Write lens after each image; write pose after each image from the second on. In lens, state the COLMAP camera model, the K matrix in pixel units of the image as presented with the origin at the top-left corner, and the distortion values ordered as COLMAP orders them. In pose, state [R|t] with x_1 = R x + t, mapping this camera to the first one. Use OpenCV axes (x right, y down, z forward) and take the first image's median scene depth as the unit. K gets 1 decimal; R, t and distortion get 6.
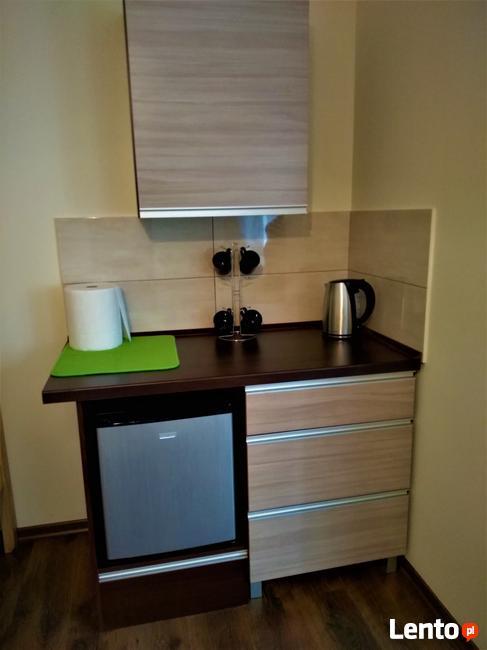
lens RADIAL K [[500.6, 0, 244.4], [0, 500.6, 323.7], [0, 0, 1]] dist [0.024642, -0.054208]
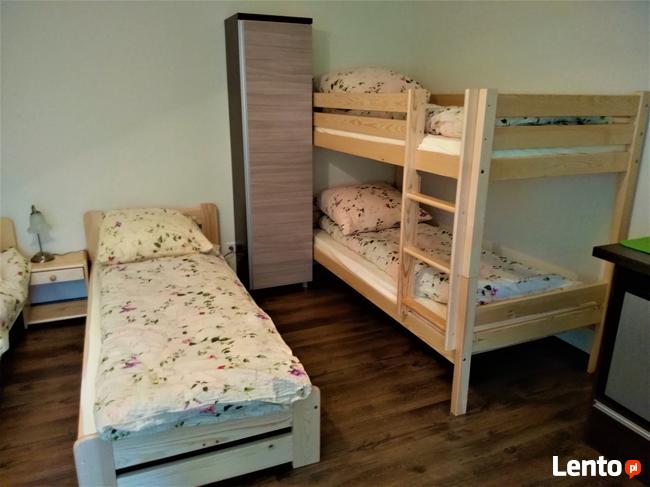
lens RADIAL K [[500.6, 0, 327.8], [0, 500.6, 241.2], [0, 0, 1]] dist [0.024642, -0.054208]
pose [[0.191470, 0.291302, -0.937274, 0.670537], [-0.223610, 0.942776, 0.247332, -0.051069], [0.955687, 0.162227, 0.245651, -0.043613]]
